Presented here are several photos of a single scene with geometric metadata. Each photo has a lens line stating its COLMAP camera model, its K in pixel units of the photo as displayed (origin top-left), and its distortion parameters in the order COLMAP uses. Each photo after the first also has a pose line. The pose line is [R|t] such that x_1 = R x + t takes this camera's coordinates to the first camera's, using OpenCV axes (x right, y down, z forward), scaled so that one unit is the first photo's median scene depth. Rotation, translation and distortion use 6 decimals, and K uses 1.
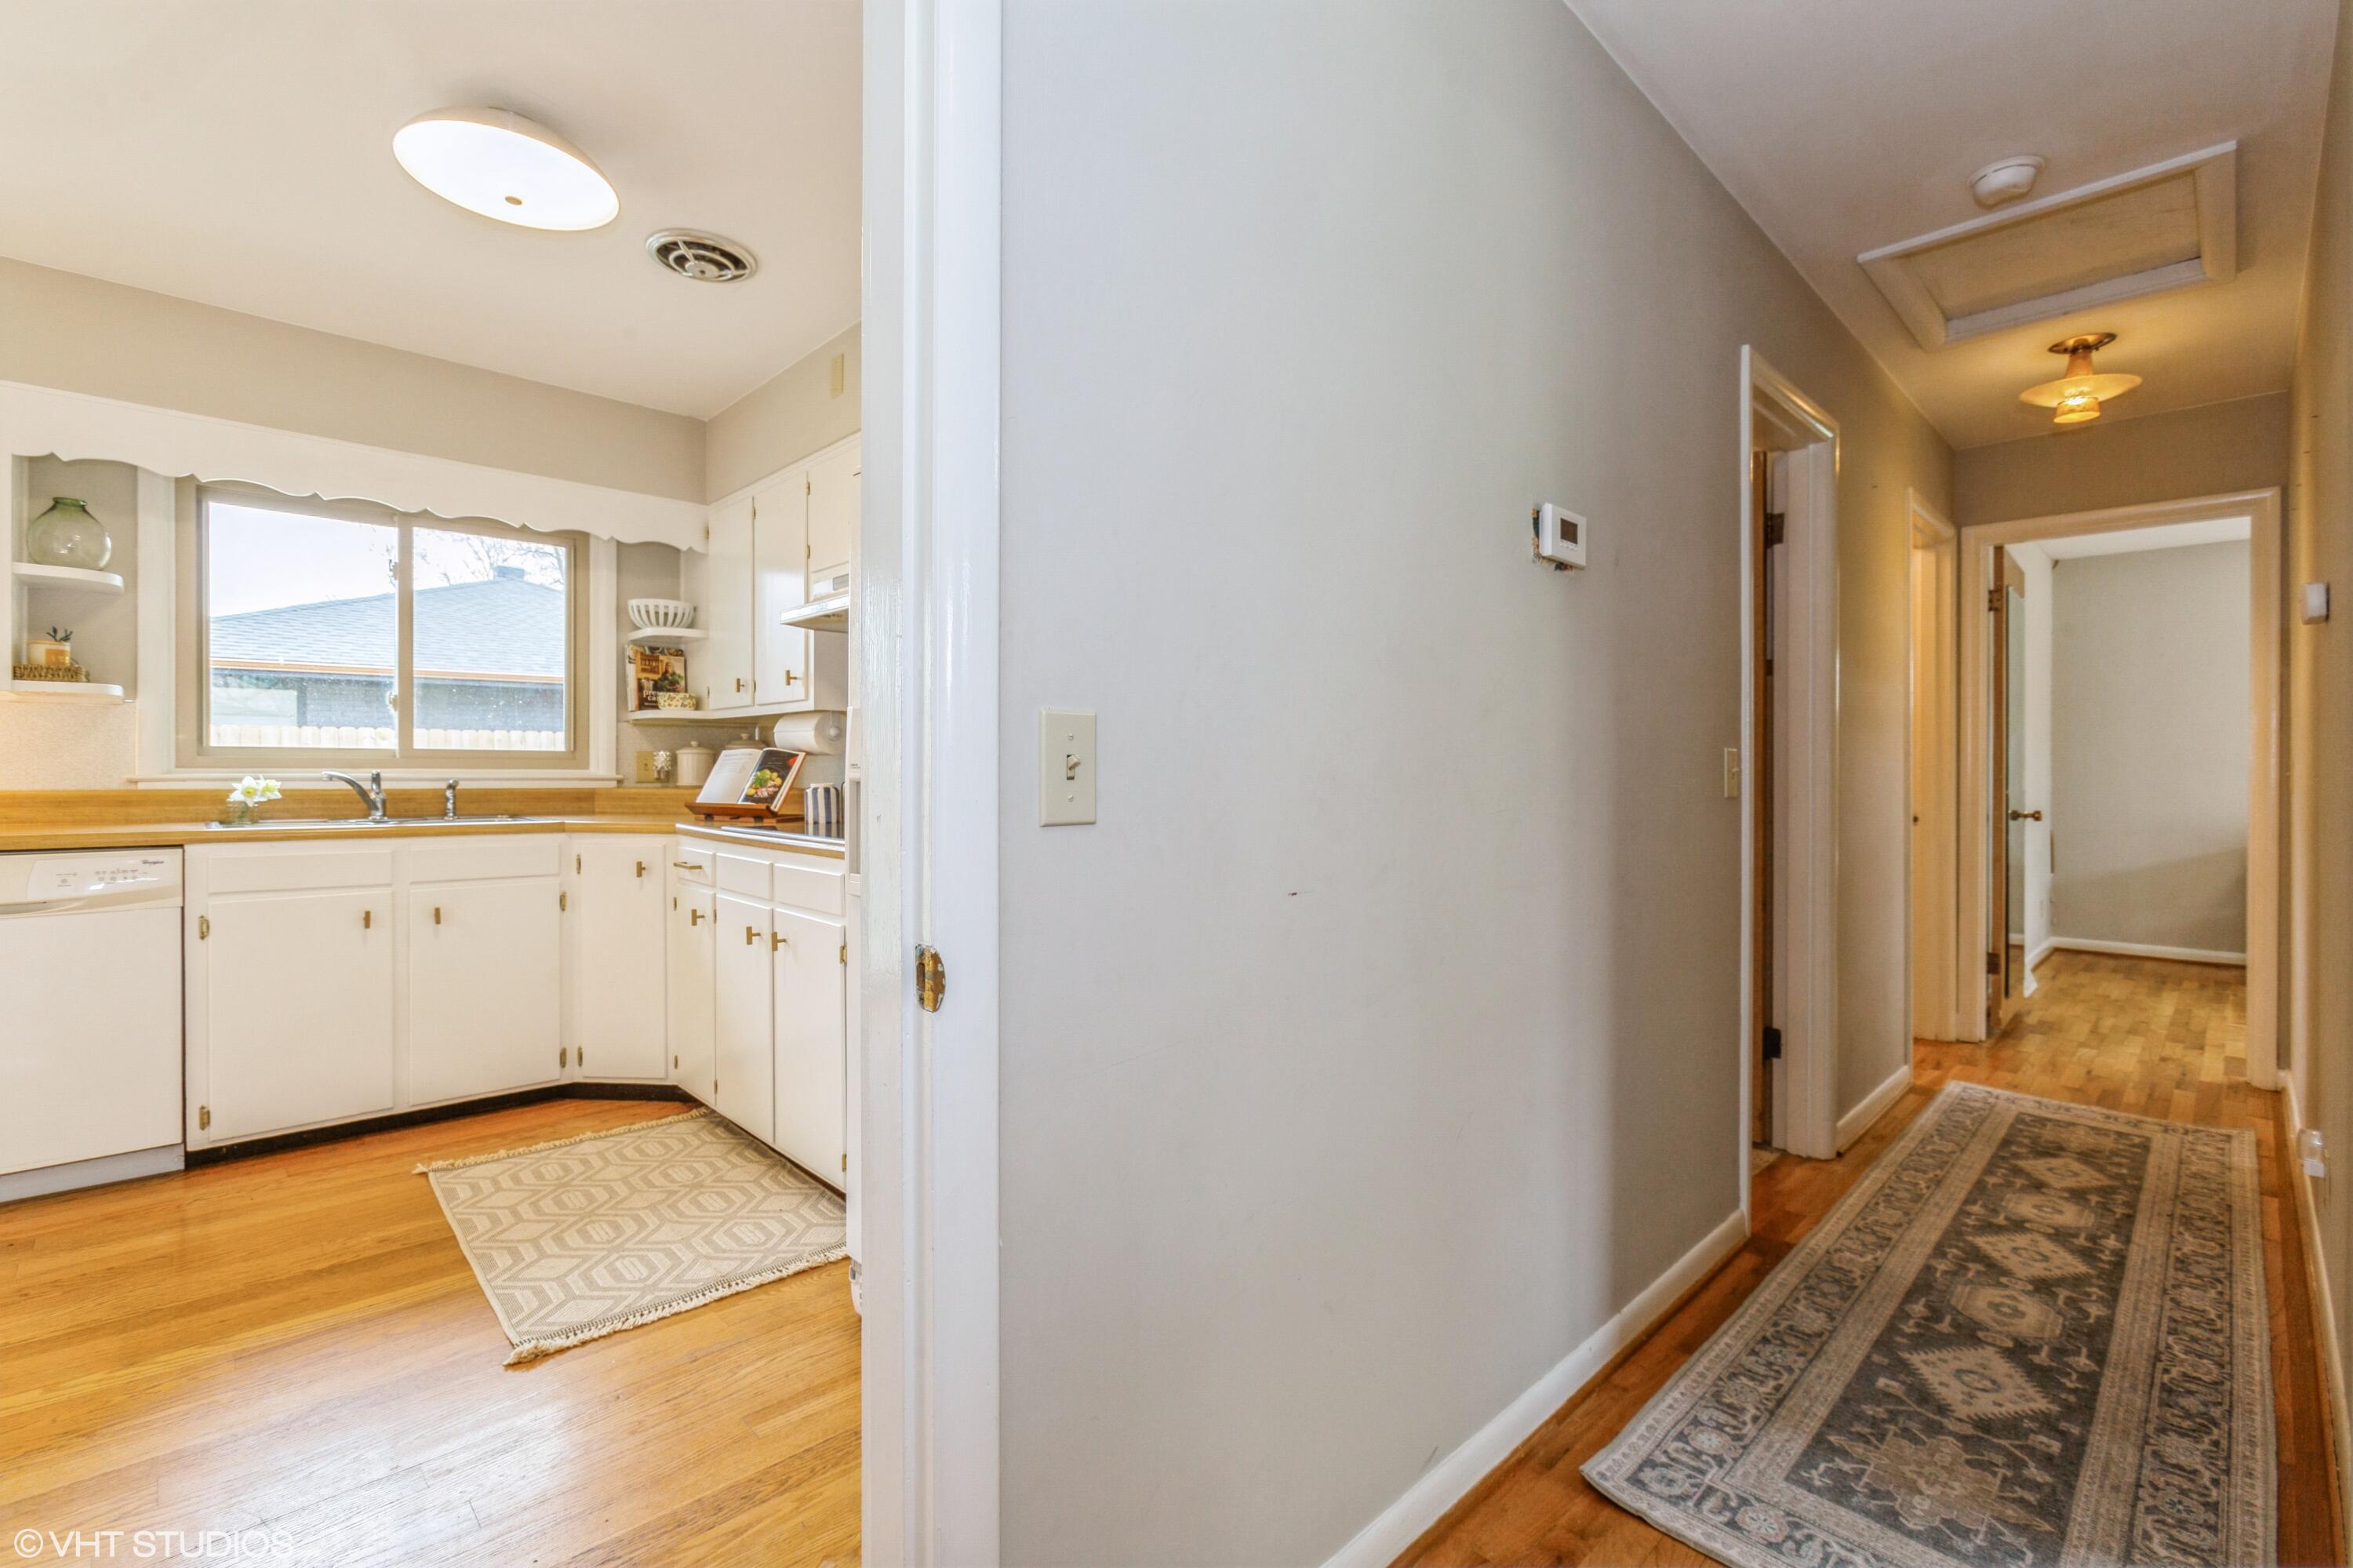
lens RADIAL K [[1053.1, 0, 1174.8], [0, 1053.1, 776.1], [0, 0, 1]] dist [-0.002884, 0.004062]
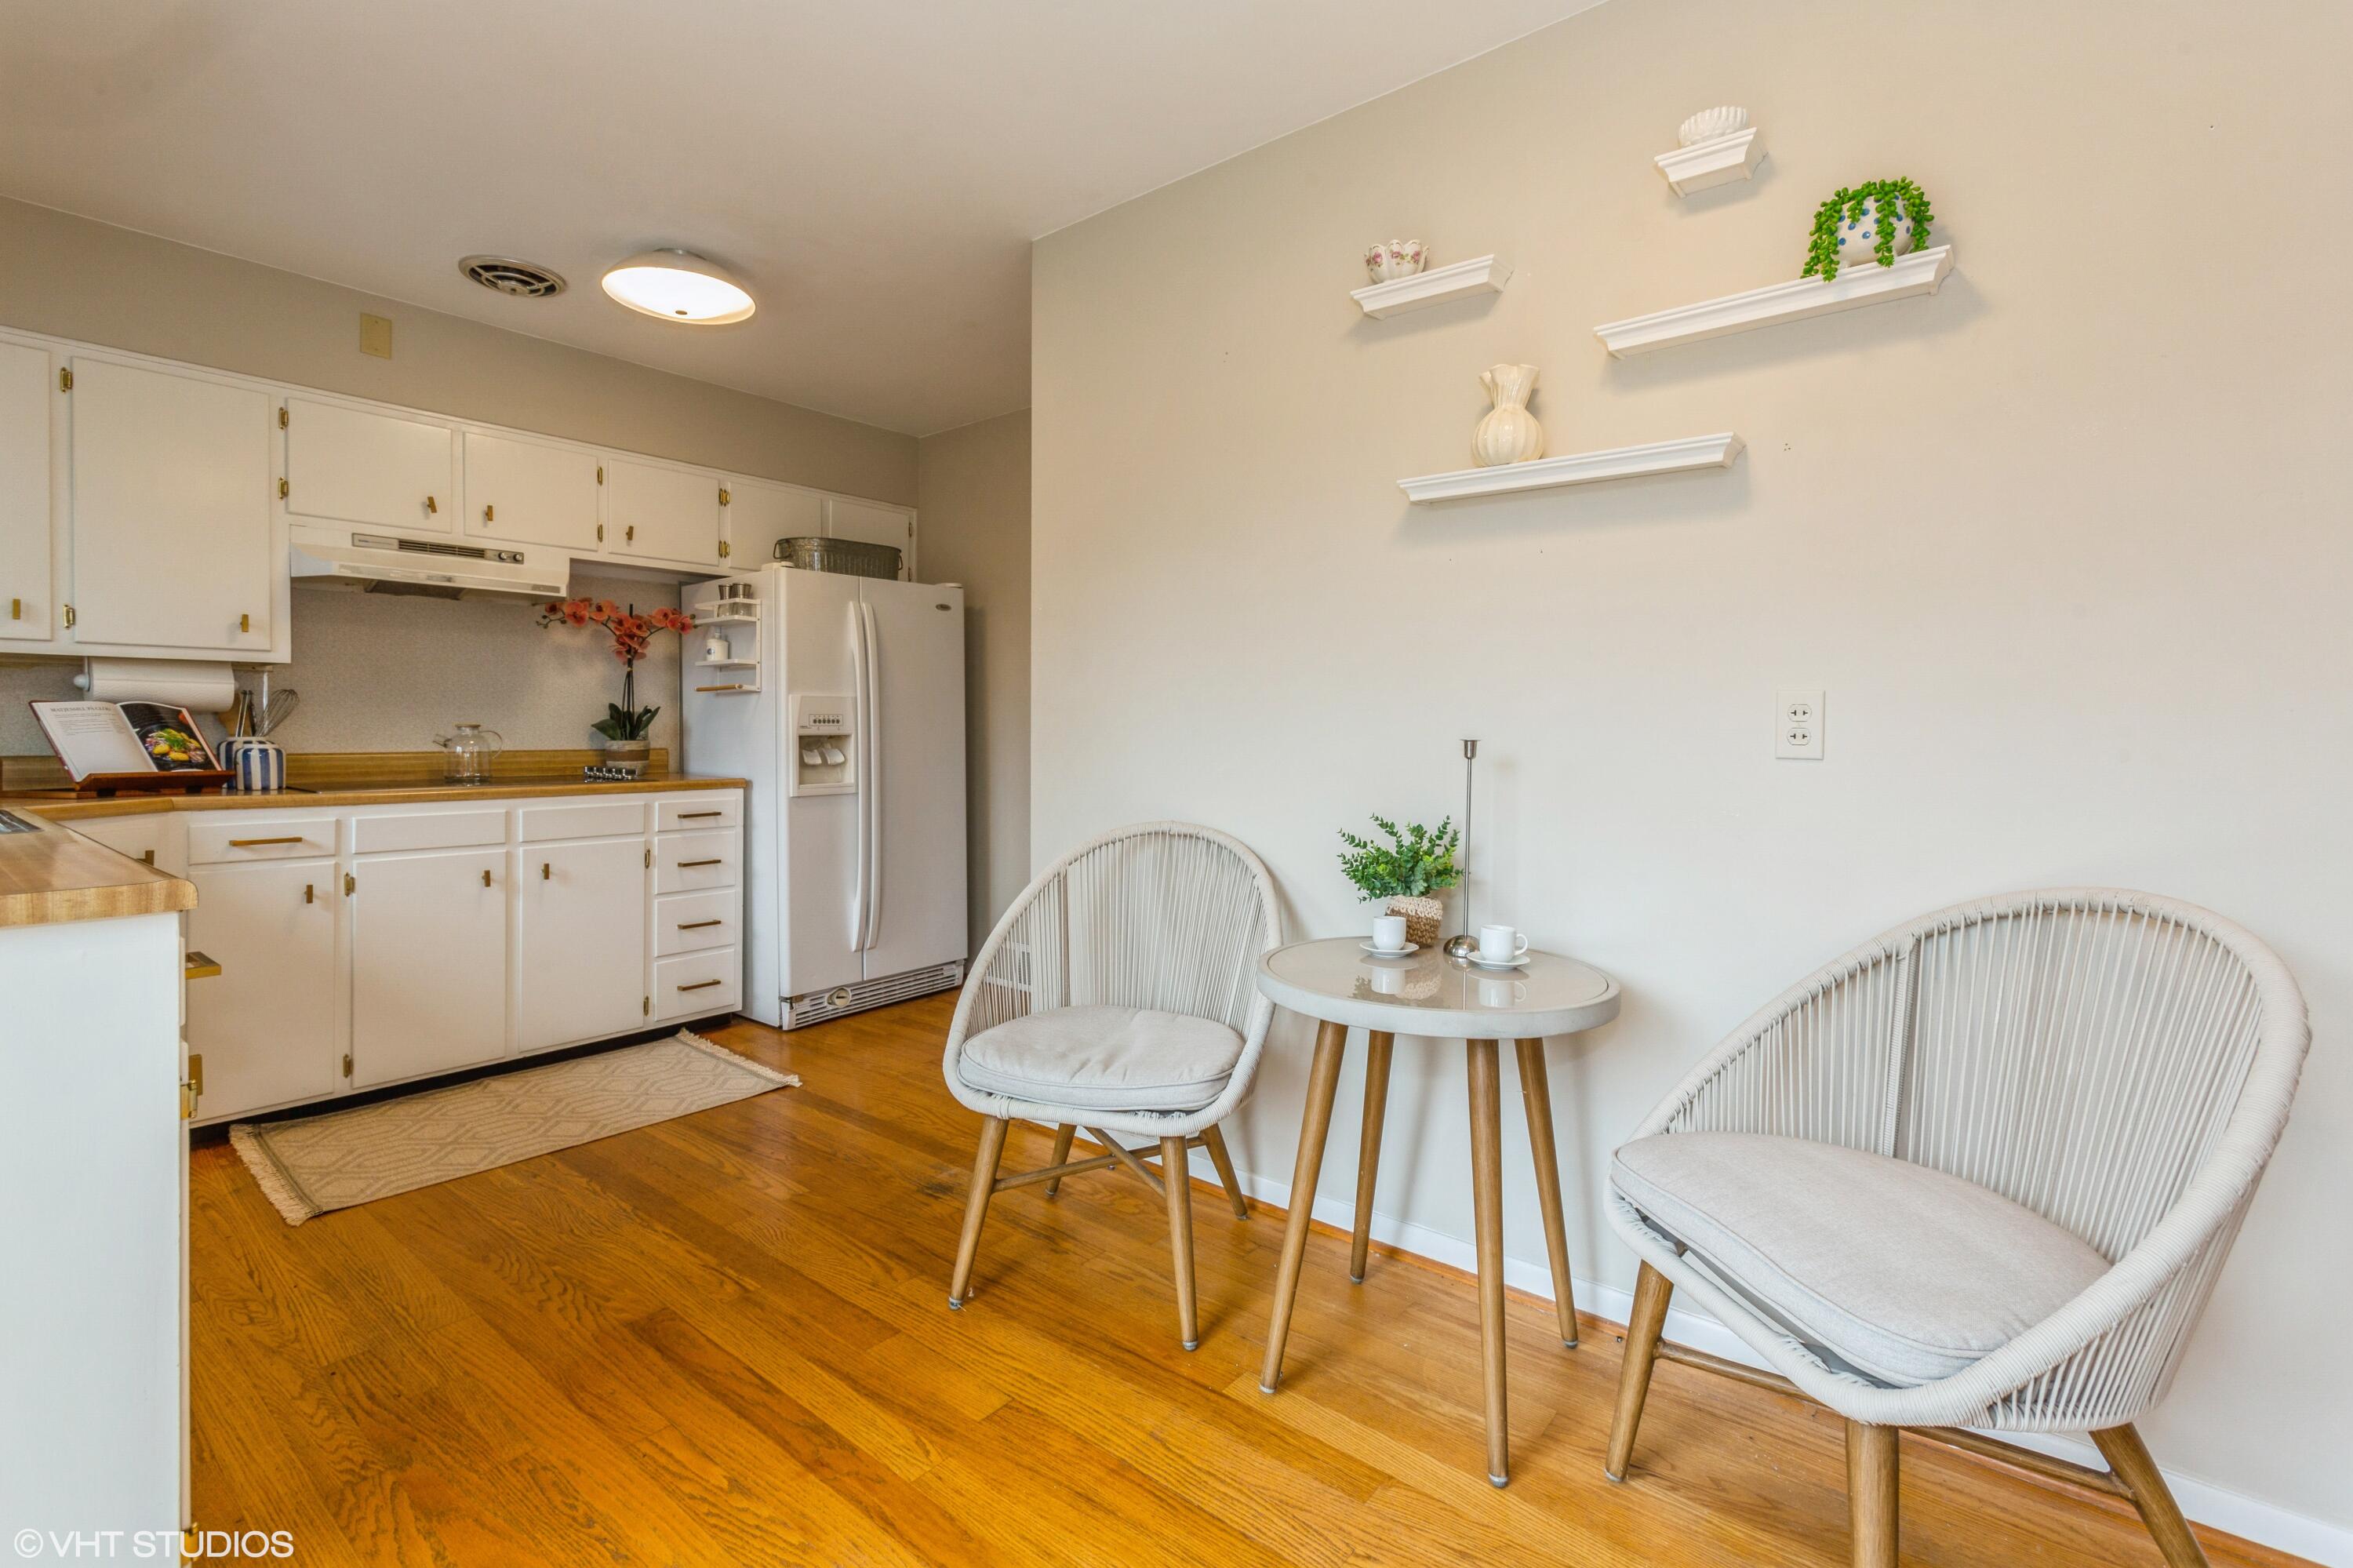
lens RADIAL K [[1053.1, 0, 1184.9], [0, 1053.1, 756.8], [0, 0, 1]] dist [-0.002884, 0.004062]
pose [[-0.136325, -0.029438, 0.990227, -1.439134], [0.001850, 0.999549, 0.029970, -0.008569], [-0.990662, 0.005917, -0.136209, 0.379209]]
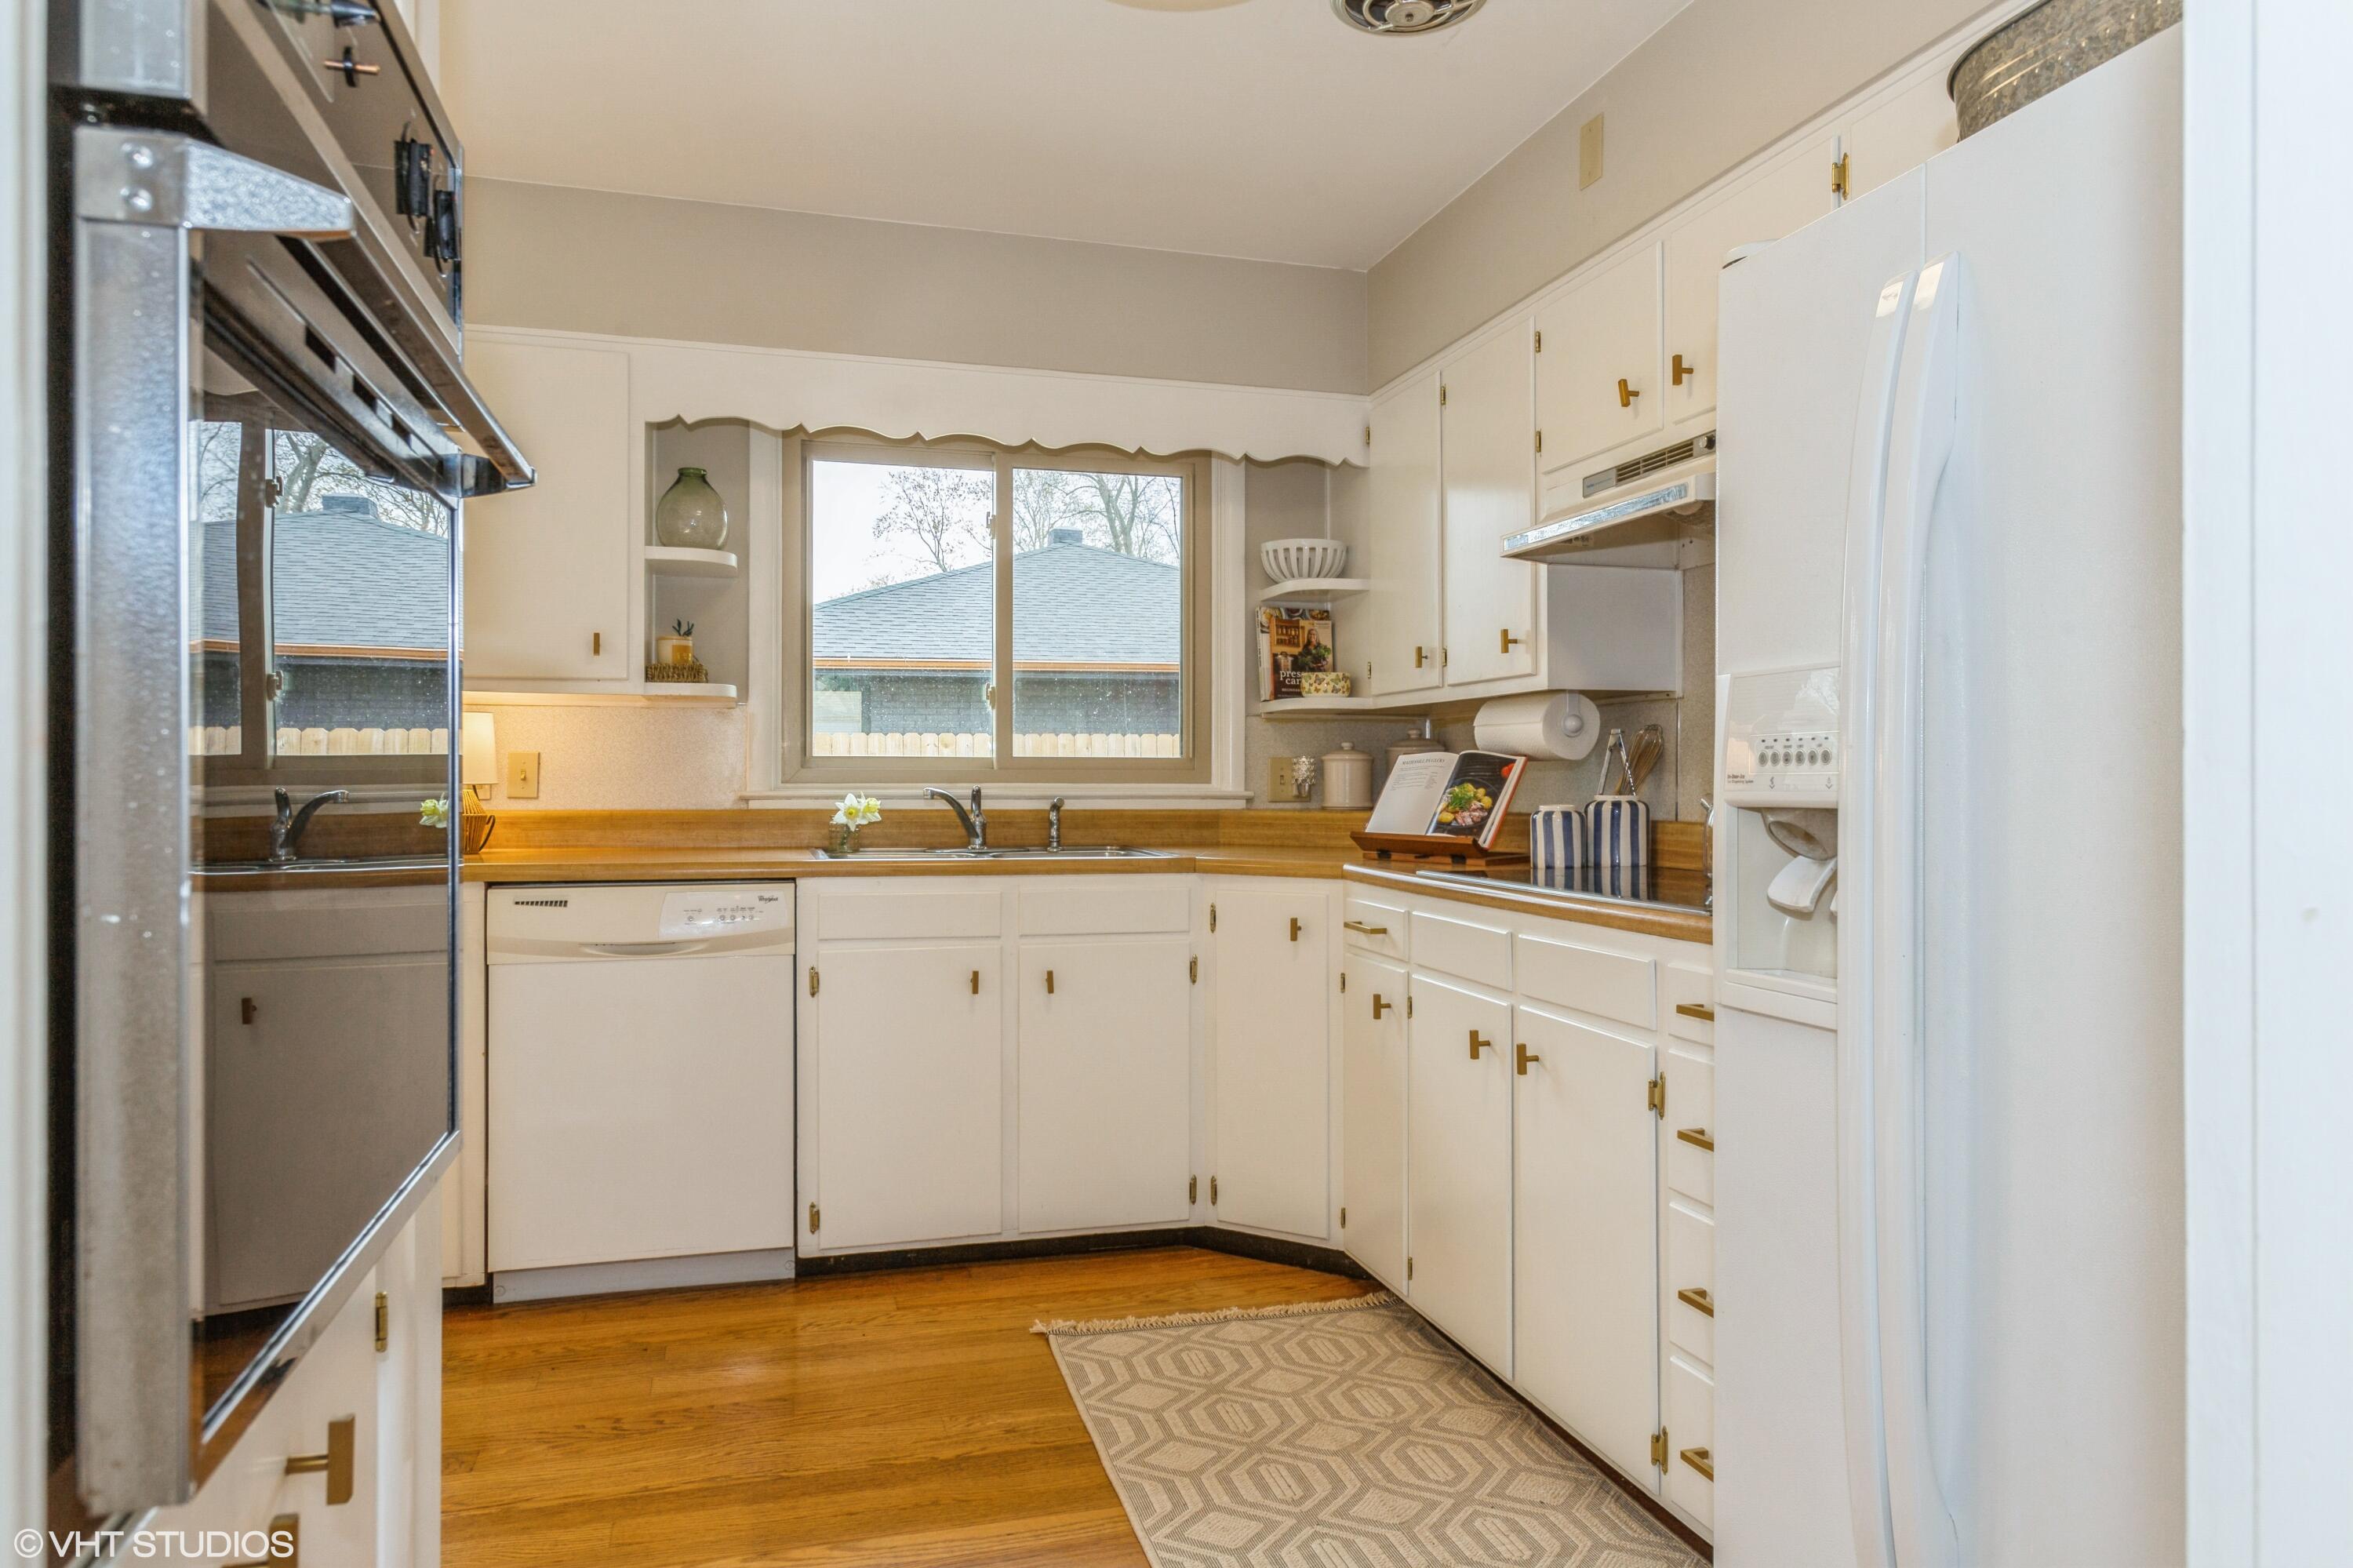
lens RADIAL K [[1509.8, 0, 1161.0], [0, 1509.8, 783.6], [0, 0, 1]] dist [-0.000181, -0.001996]
pose [[0.881011, -0.002022, -0.473092, -0.125650], [-0.000326, 0.999988, -0.004881, -0.001745], [0.473096, 0.004454, 0.881000, 0.096798]]
